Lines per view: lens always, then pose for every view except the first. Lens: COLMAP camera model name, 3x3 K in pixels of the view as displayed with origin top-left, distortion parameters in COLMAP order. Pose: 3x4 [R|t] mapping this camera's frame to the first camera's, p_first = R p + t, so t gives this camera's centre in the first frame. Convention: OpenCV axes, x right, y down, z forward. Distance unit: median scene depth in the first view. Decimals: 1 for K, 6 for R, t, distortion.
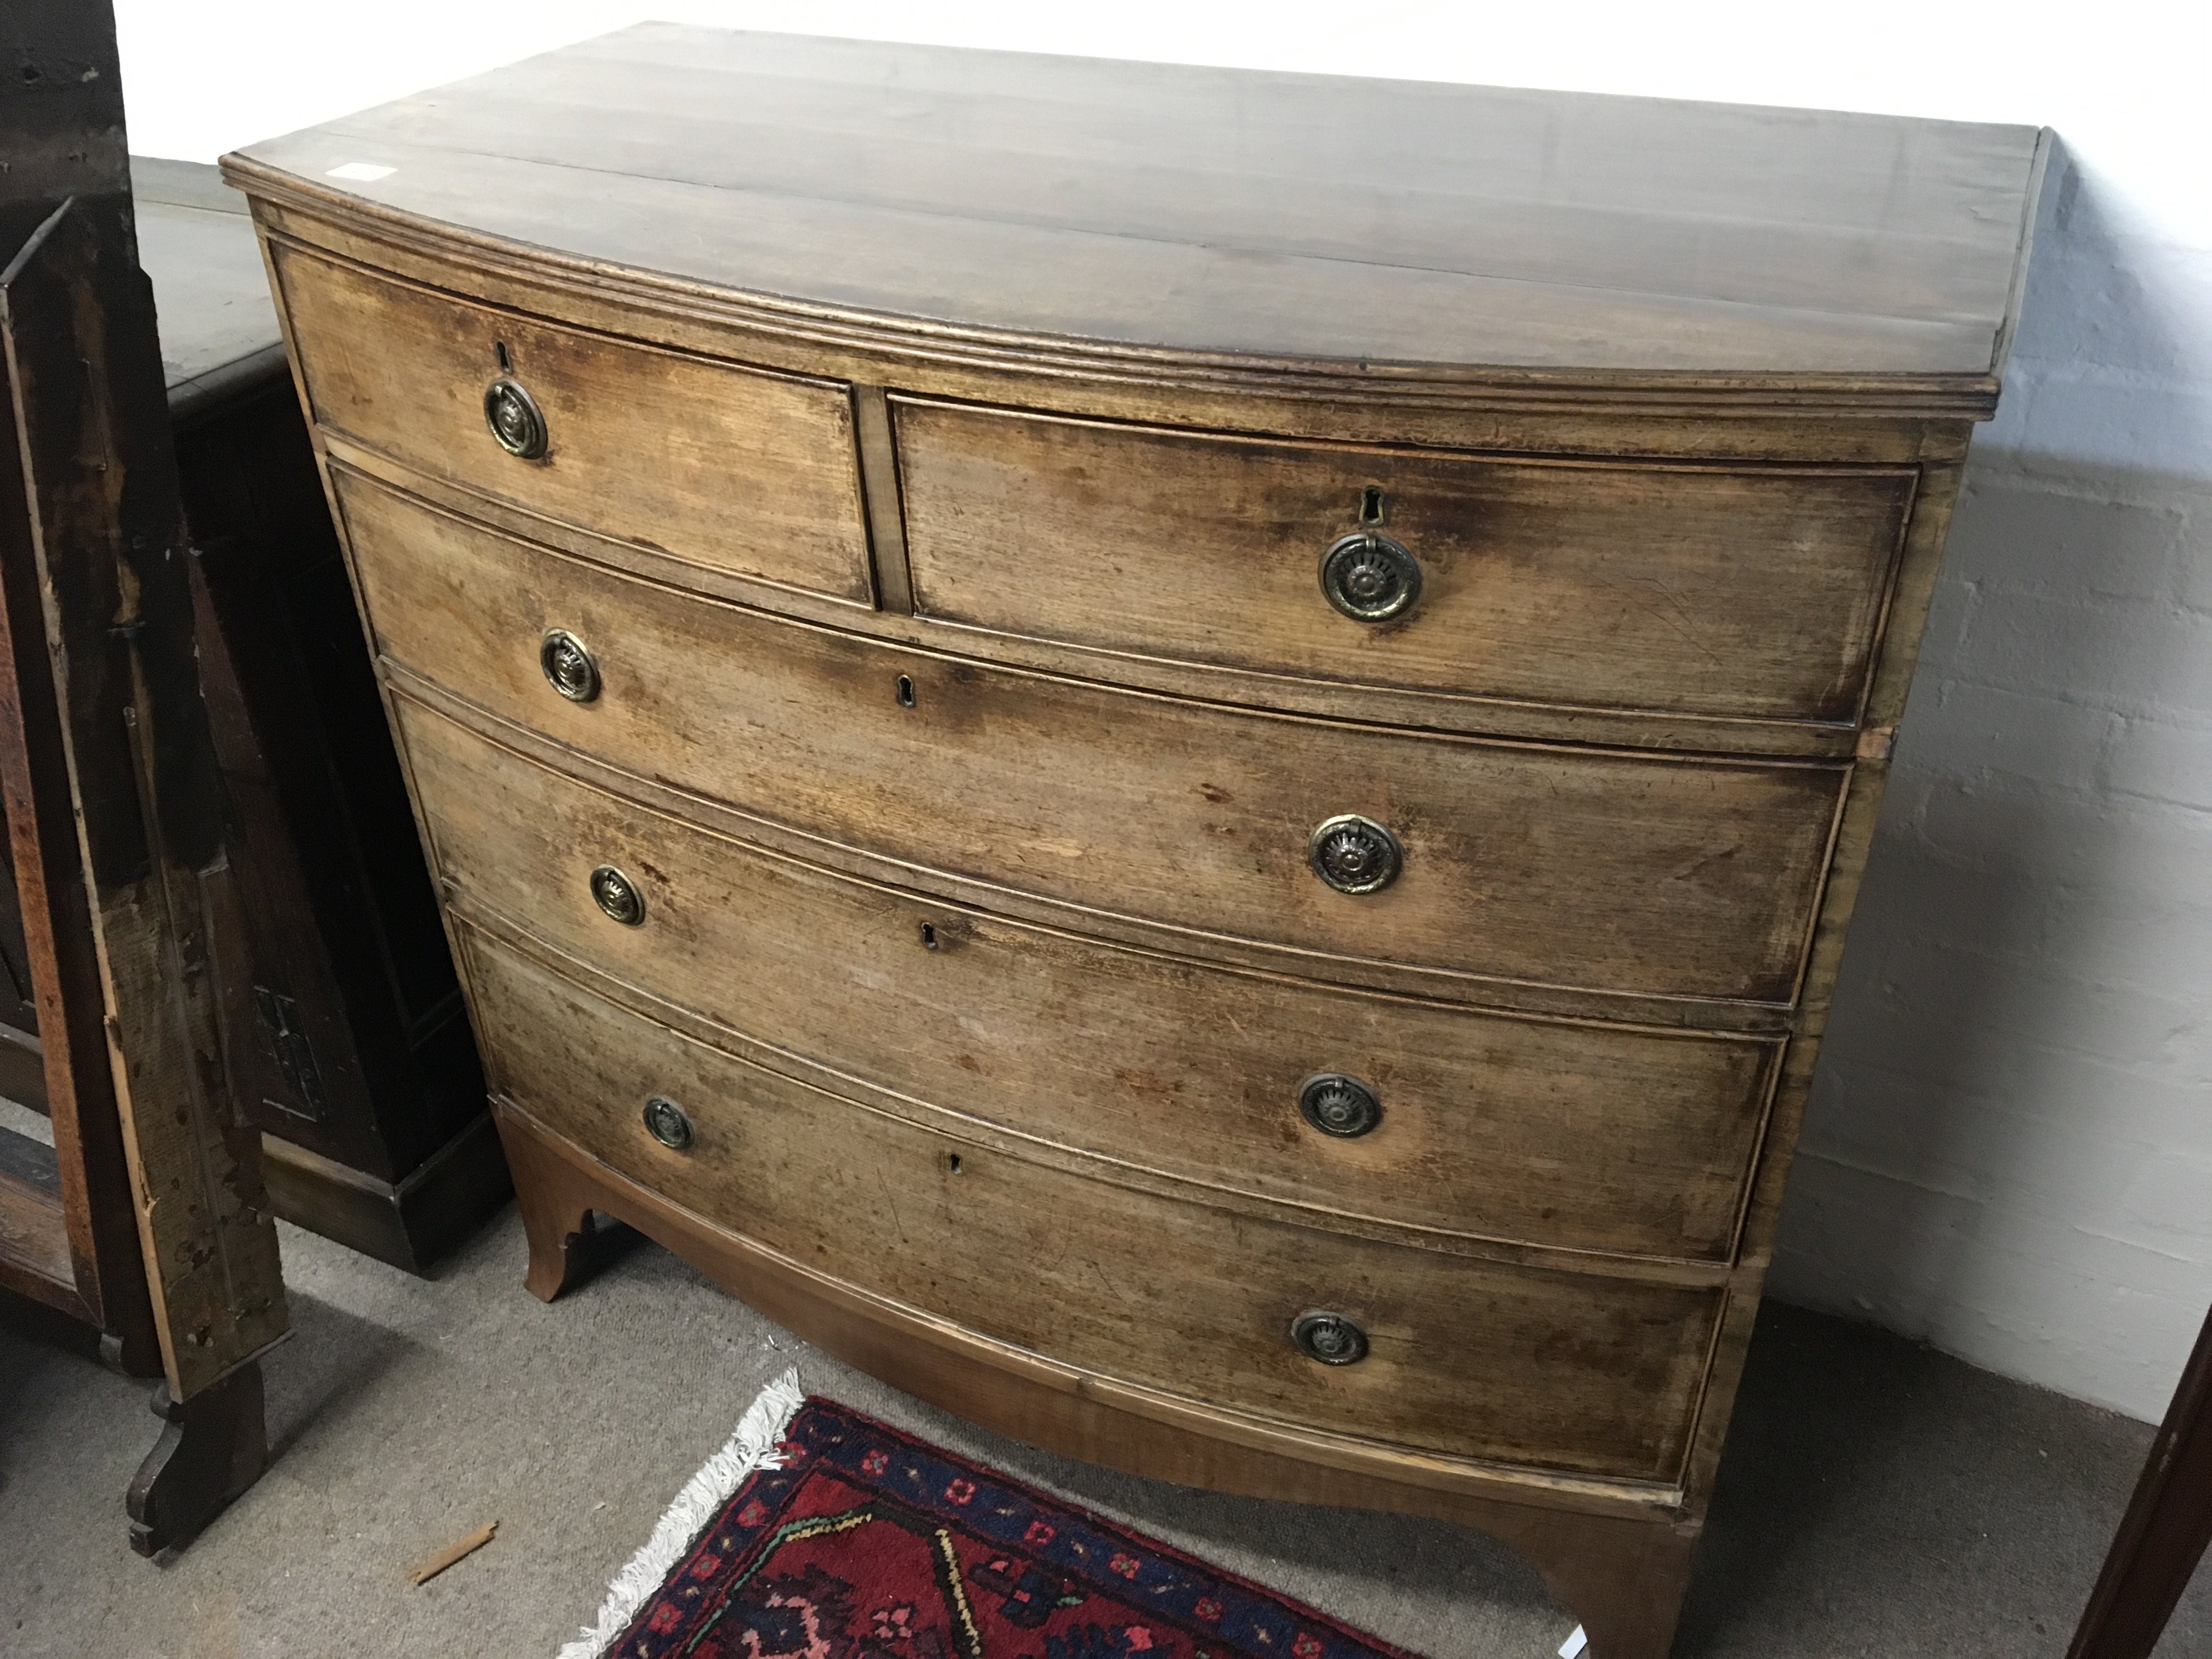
lens RADIAL K [[1838.7, 0, 1028.7], [0, 1838.7, 823.5], [0, 0, 1]] dist [0.064343, -0.103734]
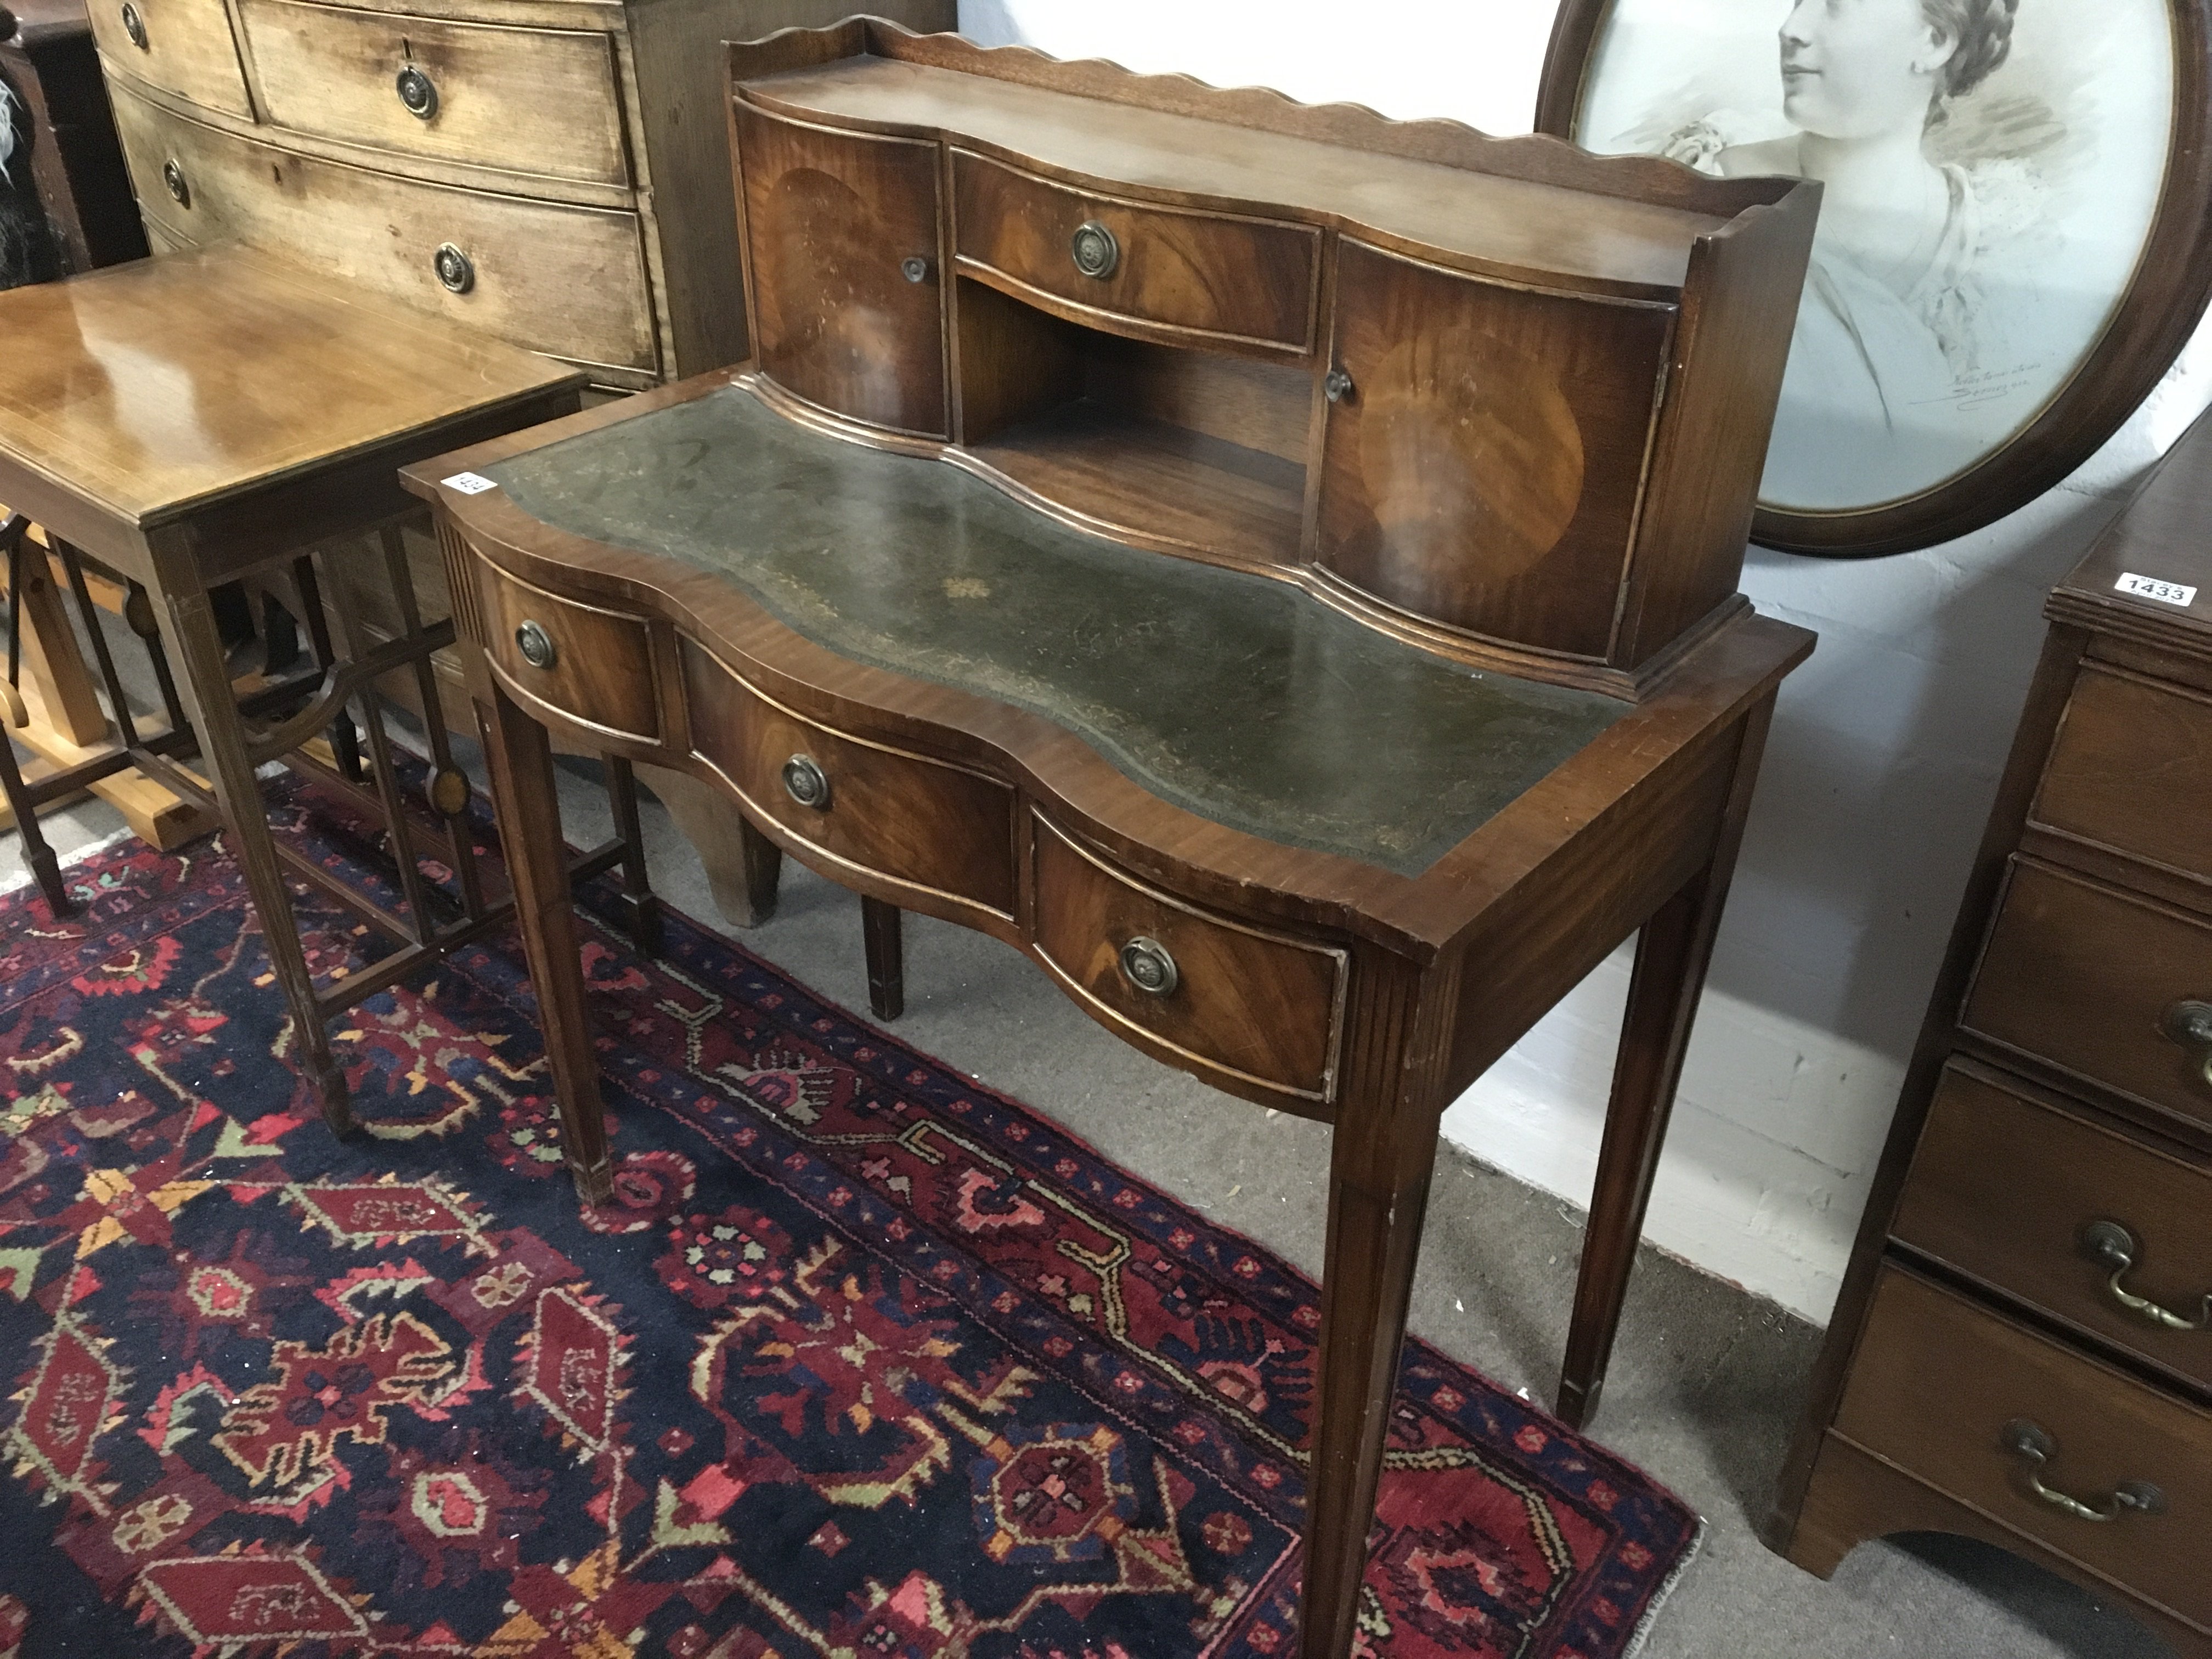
lens RADIAL K [[1837.1, 0, 1102.1], [0, 1837.1, 846.6], [0, 0, 1]] dist [0.059164, -0.101887]
pose [[0.975745, 0.148533, -0.160807, 1.209030], [-0.147640, 0.988885, 0.017555, 0.466386], [0.161628, 0.006612, 0.986830, -0.724449]]
